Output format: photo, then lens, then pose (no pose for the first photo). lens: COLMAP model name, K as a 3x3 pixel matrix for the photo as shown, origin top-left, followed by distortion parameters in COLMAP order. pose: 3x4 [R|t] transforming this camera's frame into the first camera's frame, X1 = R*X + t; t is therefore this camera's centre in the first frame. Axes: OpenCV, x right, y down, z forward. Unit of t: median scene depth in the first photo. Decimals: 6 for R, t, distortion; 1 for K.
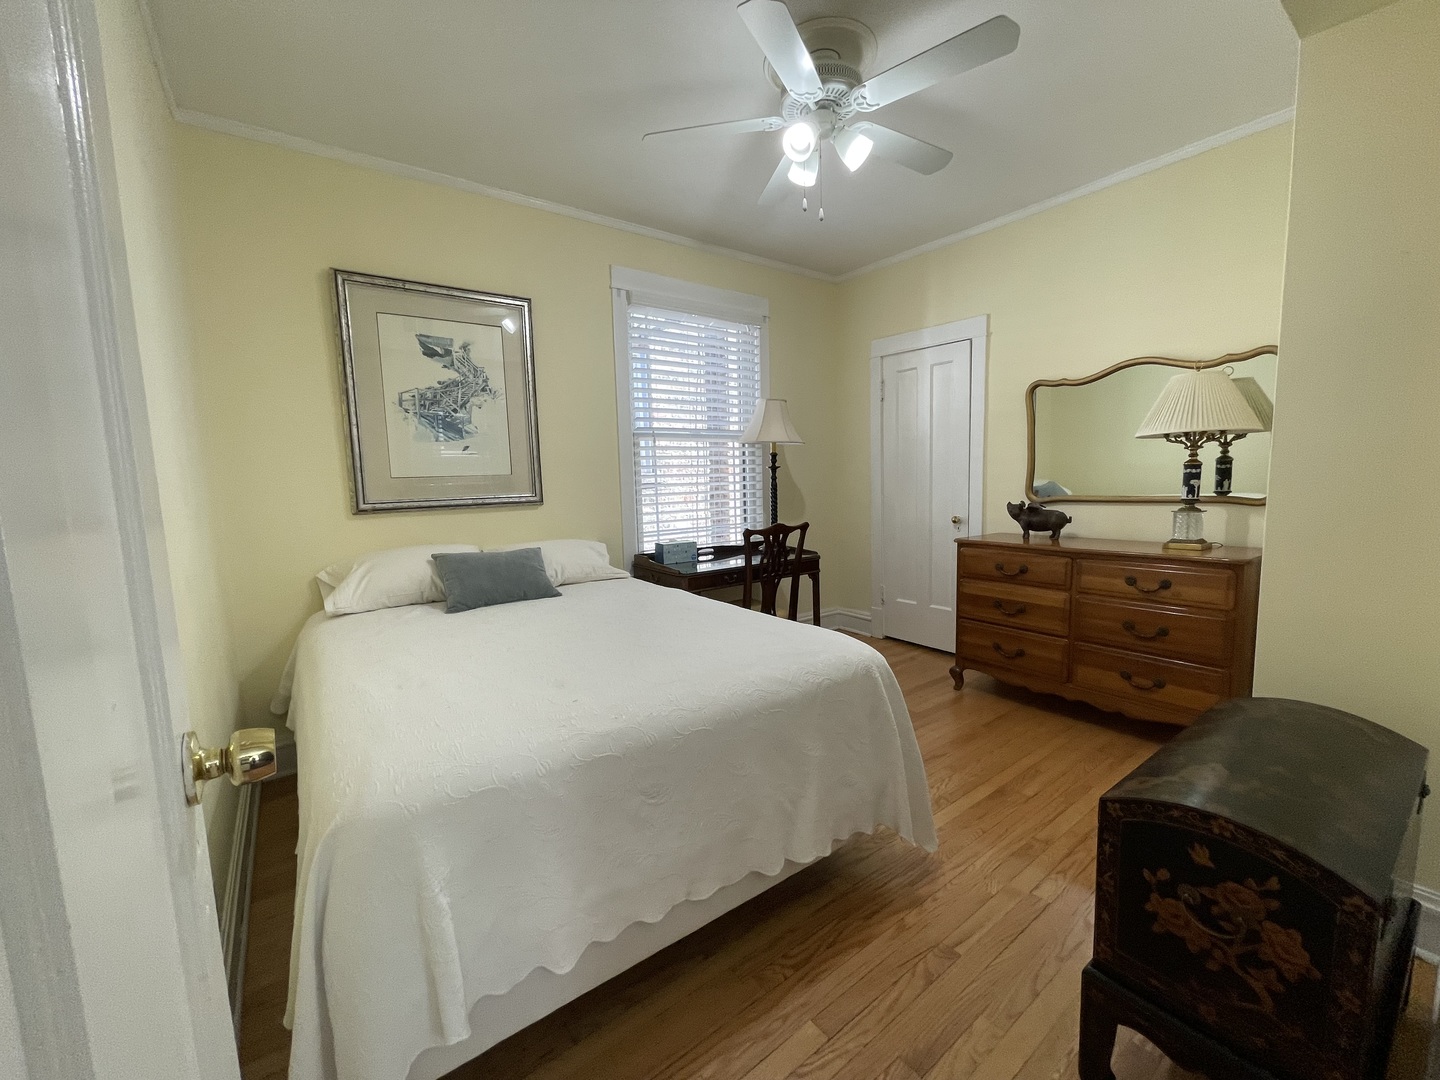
lens RADIAL K [[580.0, 0, 712.1], [0, 580.0, 538.4], [0, 0, 1]] dist [-0.003752, 0.001484]
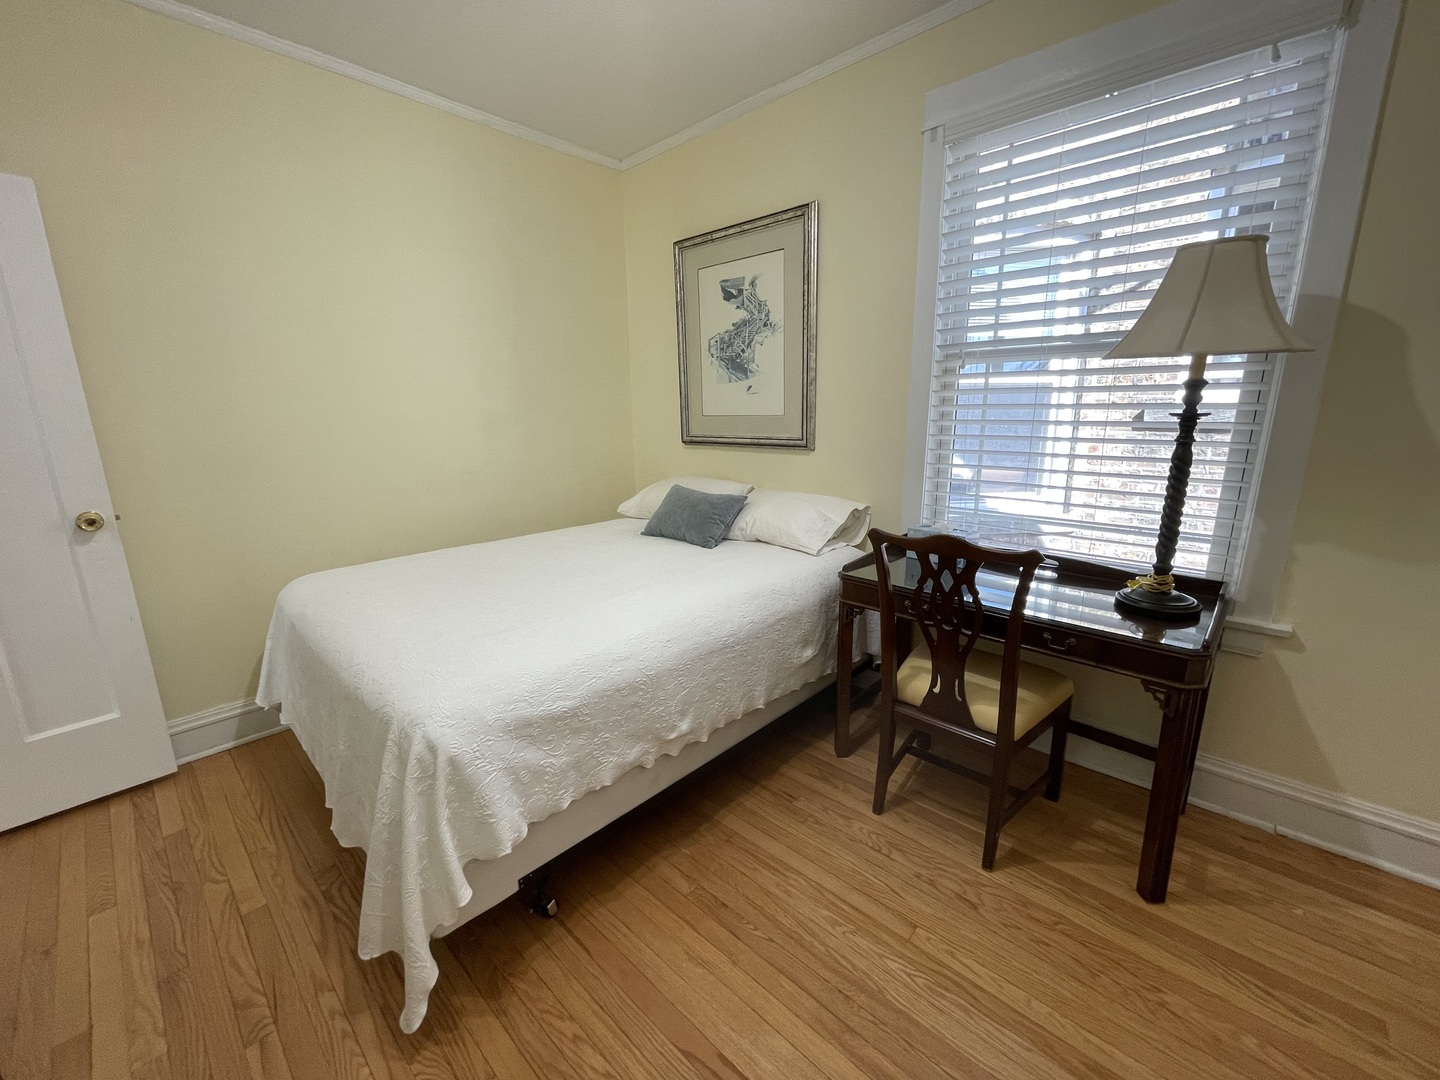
lens RADIAL K [[580.0, 0, 712.9], [0, 580.0, 540.4], [0, 0, 1]] dist [-0.003752, 0.001484]
pose [[0.178539, 0.248773, -0.951964, 0.611956], [-0.094049, 0.967394, 0.235166, -0.132990], [0.979428, 0.047546, 0.196114, 0.768586]]
